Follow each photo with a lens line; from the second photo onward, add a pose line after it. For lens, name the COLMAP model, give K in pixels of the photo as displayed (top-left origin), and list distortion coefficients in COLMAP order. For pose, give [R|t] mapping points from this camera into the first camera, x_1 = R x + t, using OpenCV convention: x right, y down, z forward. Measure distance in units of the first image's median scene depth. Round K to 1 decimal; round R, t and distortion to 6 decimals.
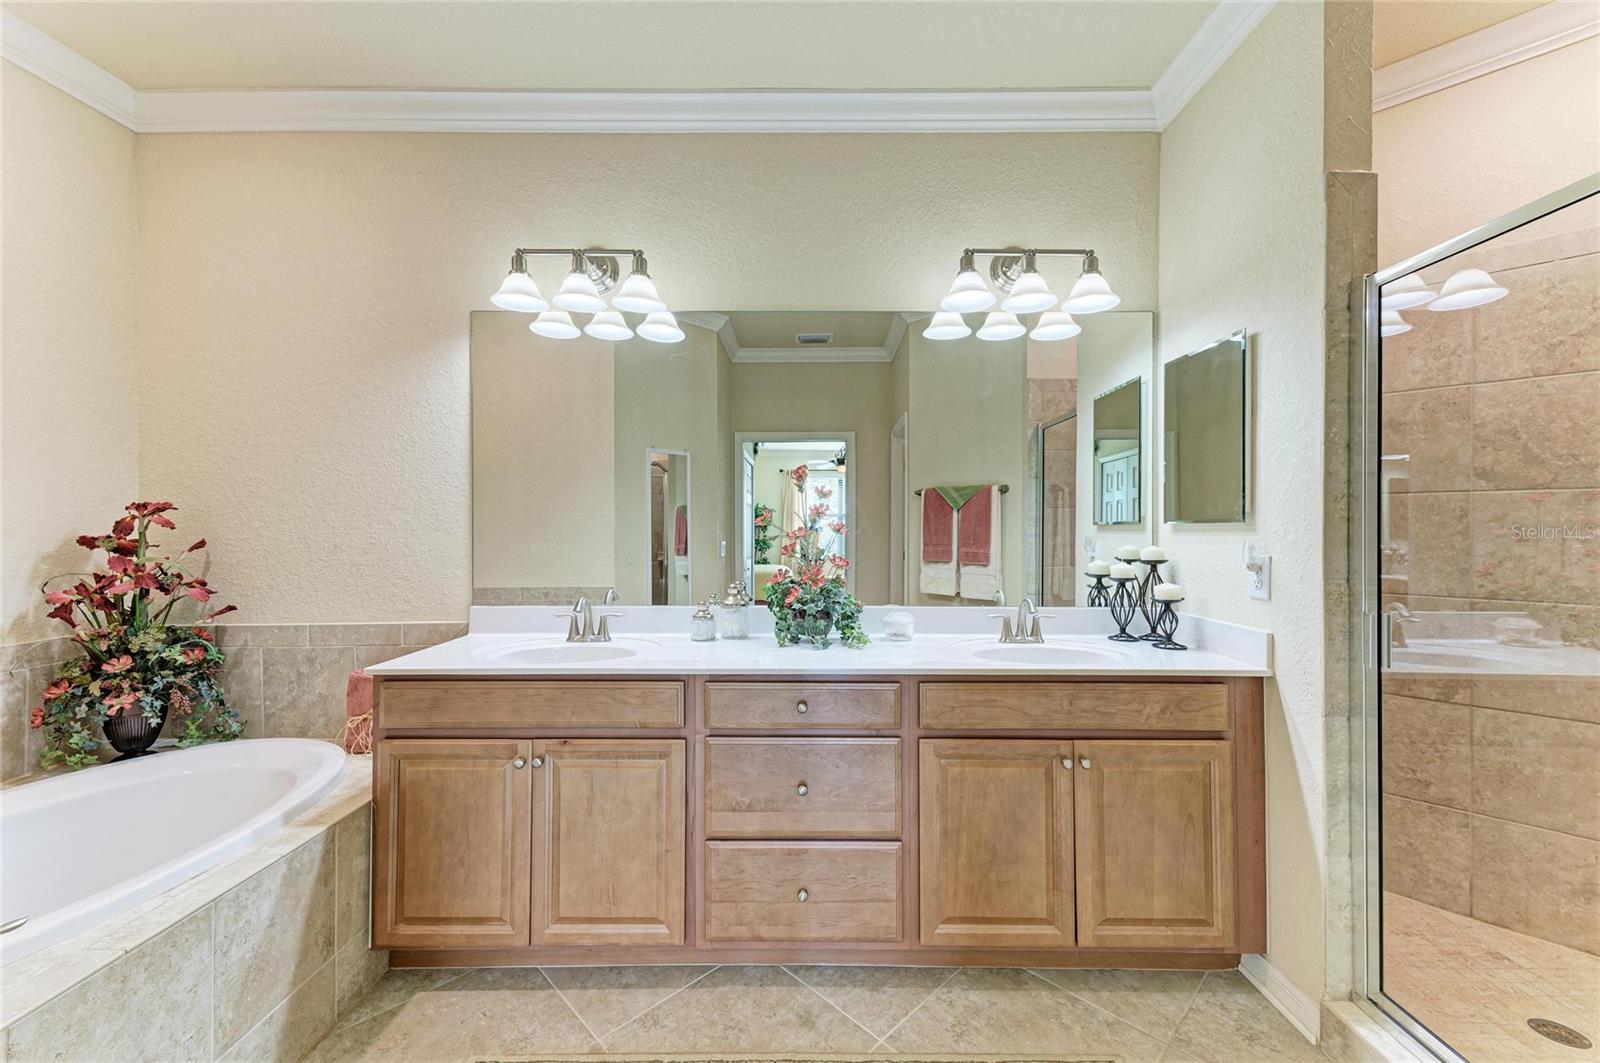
lens RADIAL K [[599.4, 0, 797.4], [0, 599.4, 534.7], [0, 0, 1]] dist [0.021301, -0.006533]
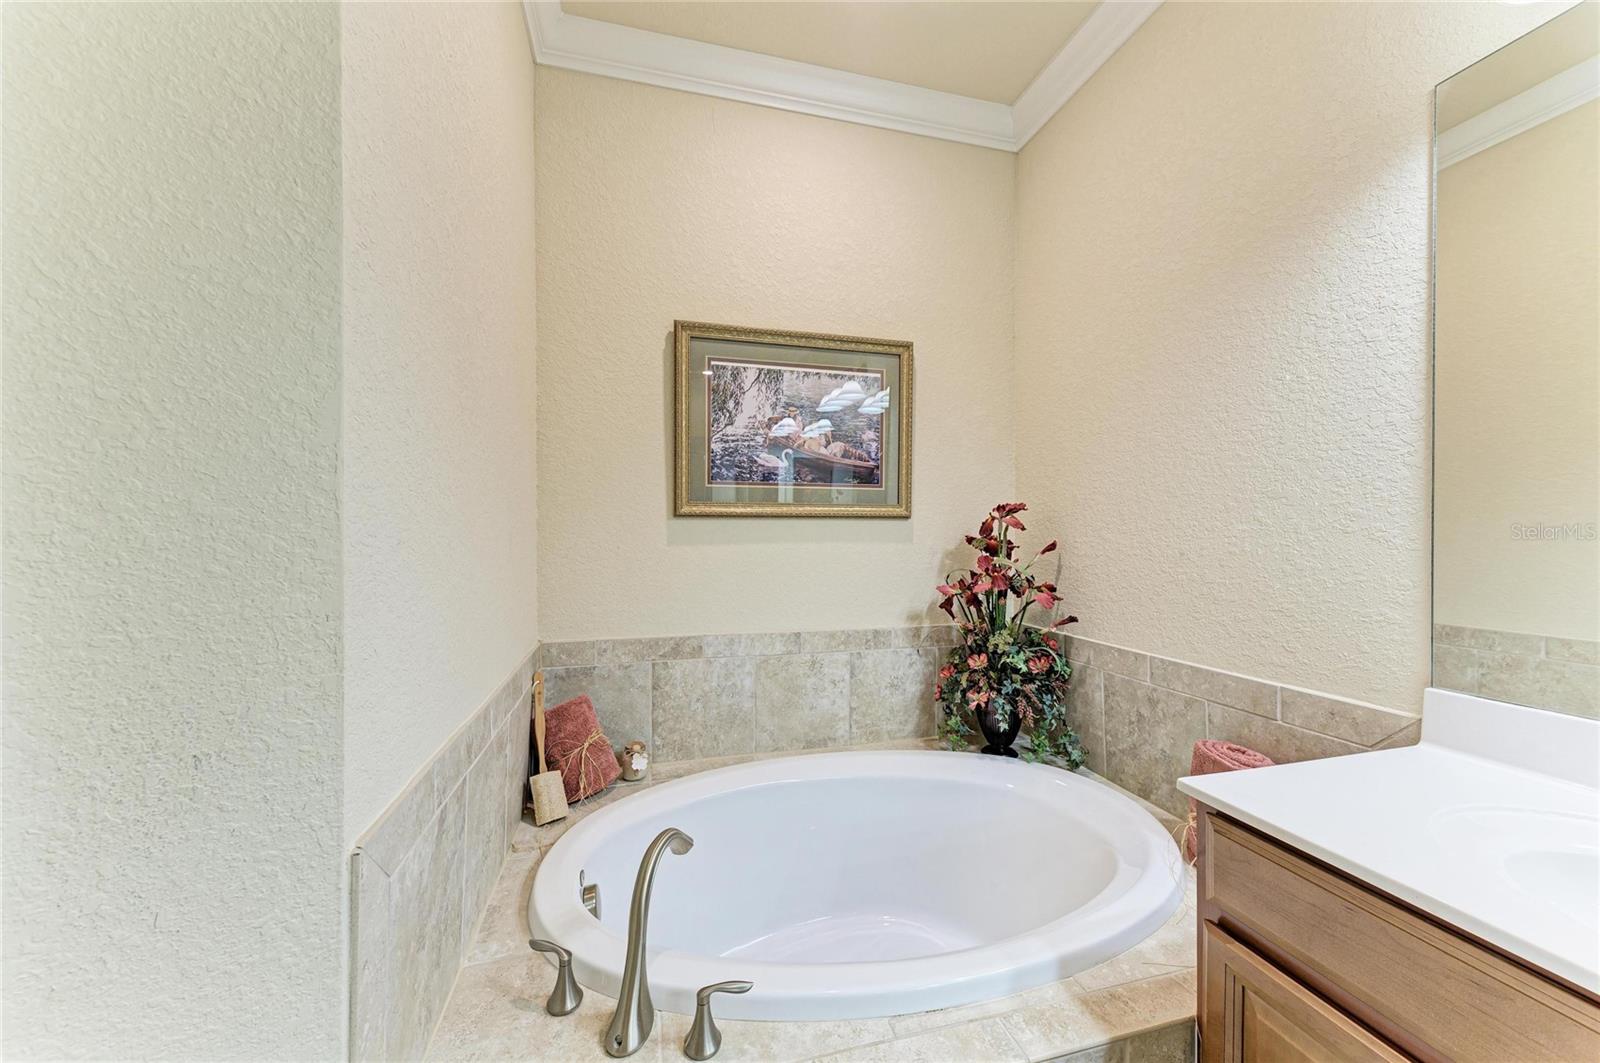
lens RADIAL K [[571.6, 0, 793.3], [0, 571.6, 528.0], [0, 0, 1]] dist [0.012173, -0.000146]
pose [[0.243503, -0.002082, -0.969898, -0.236315], [-0.015767, 0.999857, -0.006105, -0.001361], [0.969772, 0.016779, 0.243435, 0.431821]]
